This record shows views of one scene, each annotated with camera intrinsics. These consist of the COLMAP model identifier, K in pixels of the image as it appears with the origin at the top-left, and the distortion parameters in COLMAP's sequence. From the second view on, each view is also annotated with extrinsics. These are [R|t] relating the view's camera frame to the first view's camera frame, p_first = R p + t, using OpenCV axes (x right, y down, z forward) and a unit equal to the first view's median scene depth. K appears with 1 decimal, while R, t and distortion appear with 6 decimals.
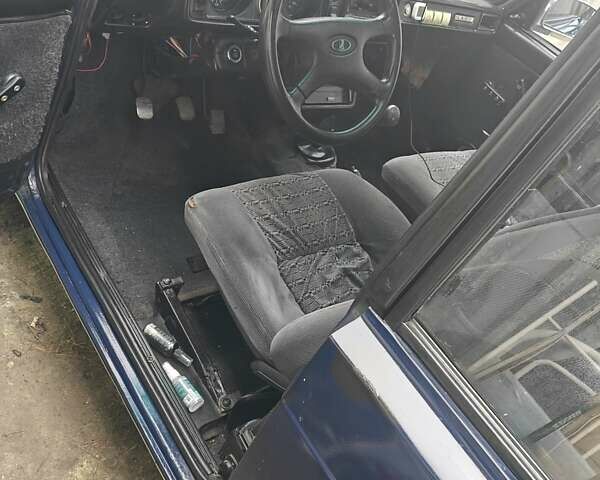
lens RADIAL K [[626.8, 0, 300.0], [0, 626.8, 240.0], [0, 0, 1]] dist [0.128427, -0.266001]
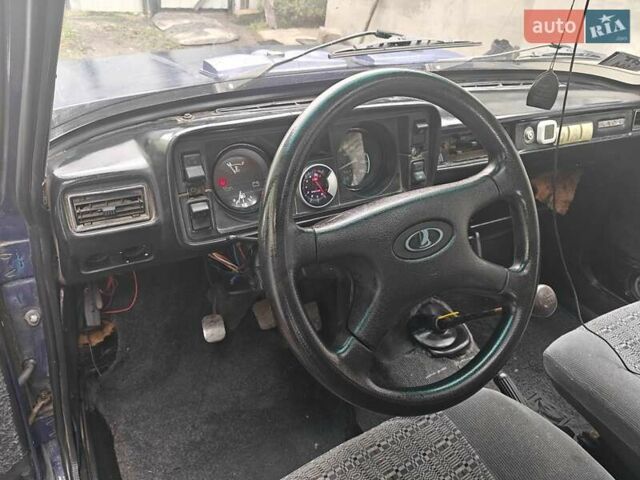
lens RADIAL K [[508.1, 0, 320.0], [0, 508.1, 240.0], [0, 0, 1]] dist [0.005055, -0.005149]
pose [[0.947951, -0.191072, -0.254716, 0.067315], [0.146722, 0.972075, -0.183148, -0.173025], [0.282597, 0.136243, 0.949514, 0.395605]]
